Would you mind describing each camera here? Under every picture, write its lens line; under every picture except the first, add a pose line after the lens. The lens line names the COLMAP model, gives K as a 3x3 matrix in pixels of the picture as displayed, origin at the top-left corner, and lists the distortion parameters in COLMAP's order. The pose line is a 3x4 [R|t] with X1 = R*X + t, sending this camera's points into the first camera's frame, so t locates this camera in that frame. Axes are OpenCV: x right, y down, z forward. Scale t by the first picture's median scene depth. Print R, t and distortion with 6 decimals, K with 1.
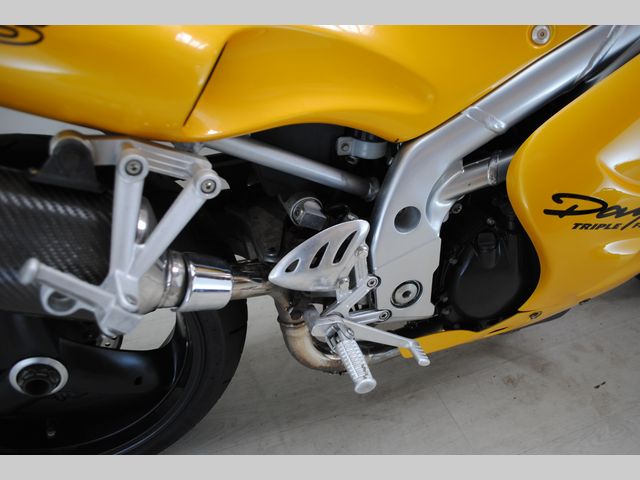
lens RADIAL K [[506.5, 0, 320.0], [0, 506.5, 240.0], [0, 0, 1]] dist [-0.072287, -0.001715]
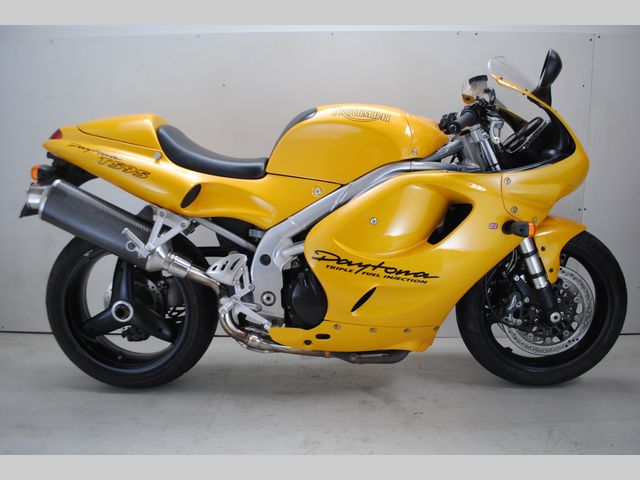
lens RADIAL K [[506.5, 0, 320.0], [0, 506.5, 240.0], [0, 0, 1]] dist [-0.072287, -0.001715]
pose [[0.936763, 0.064042, -0.344055, 1.257165], [-0.204795, 0.897519, -0.390536, 0.774709], [0.283785, 0.436300, 0.853878, -1.063831]]
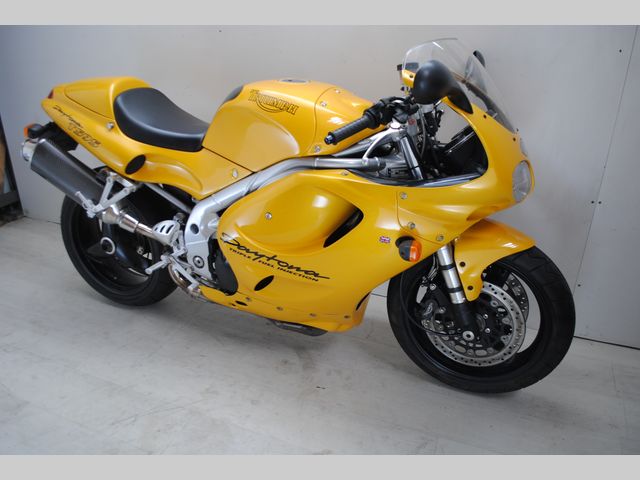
lens RADIAL K [[506.5, 0, 320.0], [0, 506.5, 240.0], [0, 0, 1]] dist [-0.072287, -0.001715]
pose [[0.750280, 0.295914, -0.591197, 2.274874], [-0.398874, 0.915757, -0.047838, -0.123948], [0.527237, 0.271705, 0.805107, -0.796831]]
